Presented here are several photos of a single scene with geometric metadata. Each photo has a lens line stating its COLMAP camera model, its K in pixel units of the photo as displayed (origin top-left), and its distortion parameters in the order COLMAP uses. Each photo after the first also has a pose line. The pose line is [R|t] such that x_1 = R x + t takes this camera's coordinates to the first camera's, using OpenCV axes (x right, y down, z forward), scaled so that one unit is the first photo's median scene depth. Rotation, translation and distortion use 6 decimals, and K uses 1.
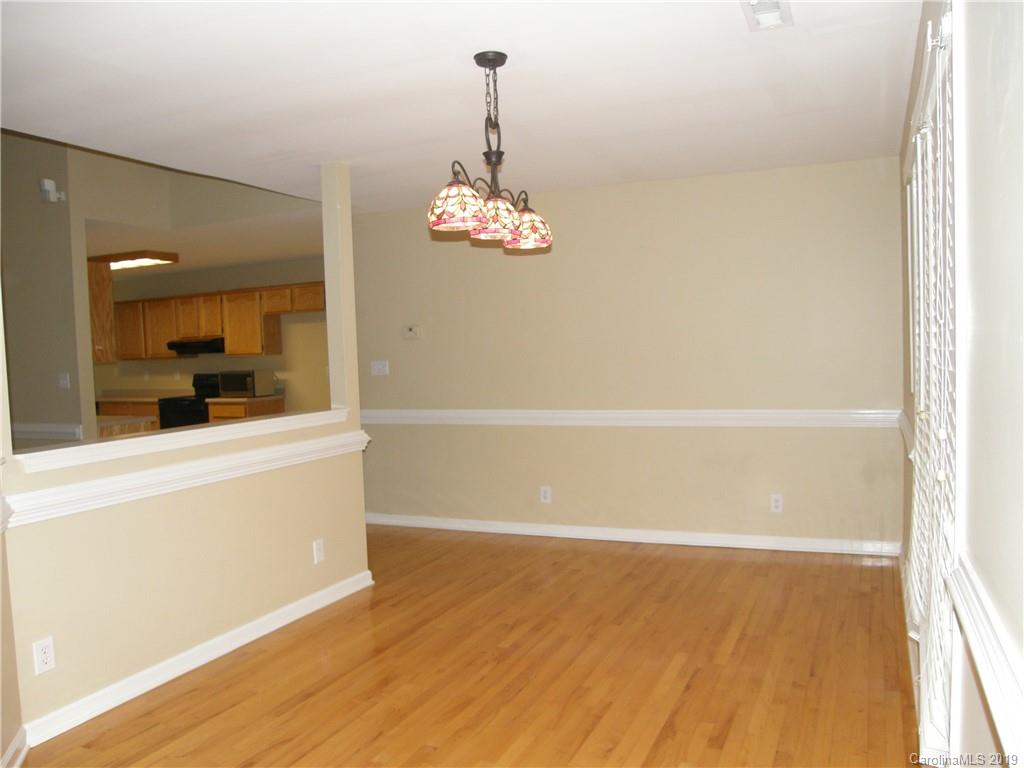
lens RADIAL K [[806.6, 0, 512.3], [0, 806.6, 381.6], [0, 0, 1]] dist [-0.031729, -0.000362]
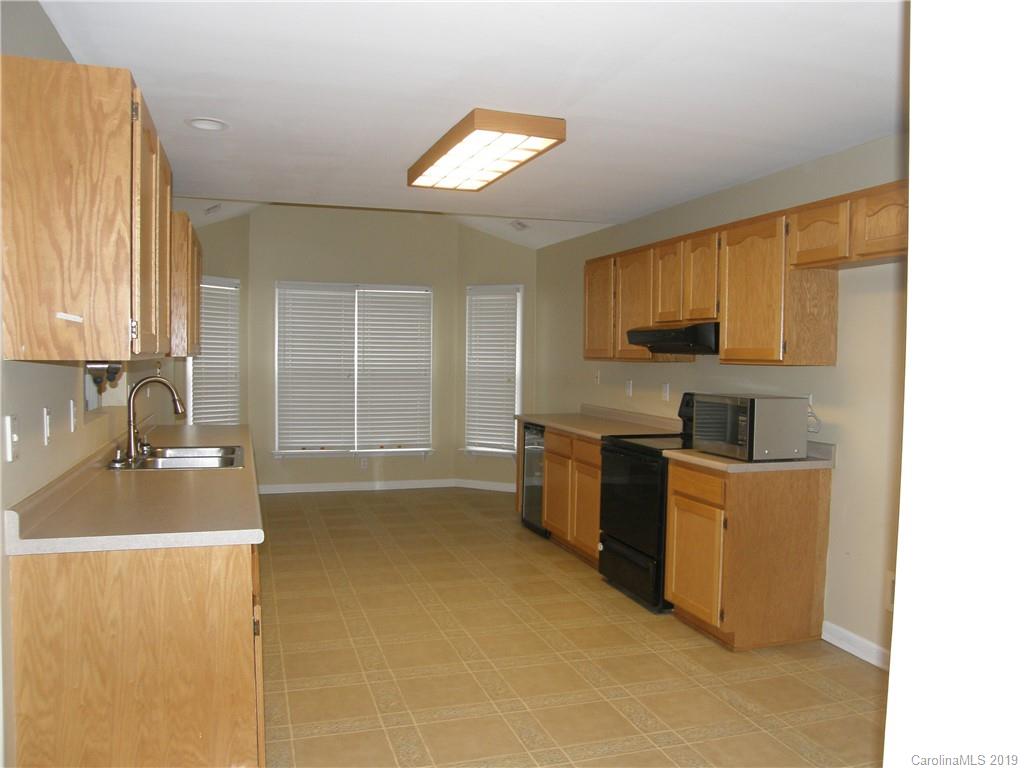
lens RADIAL K [[806.6, 0, 512.0], [0, 806.6, 380.6], [0, 0, 1]] dist [-0.031729, -0.000362]
pose [[0.674088, 0.070161, -0.735311, -0.090679], [-0.072957, 0.996935, 0.028242, -0.025081], [0.735039, 0.034609, 0.677141, 0.591806]]
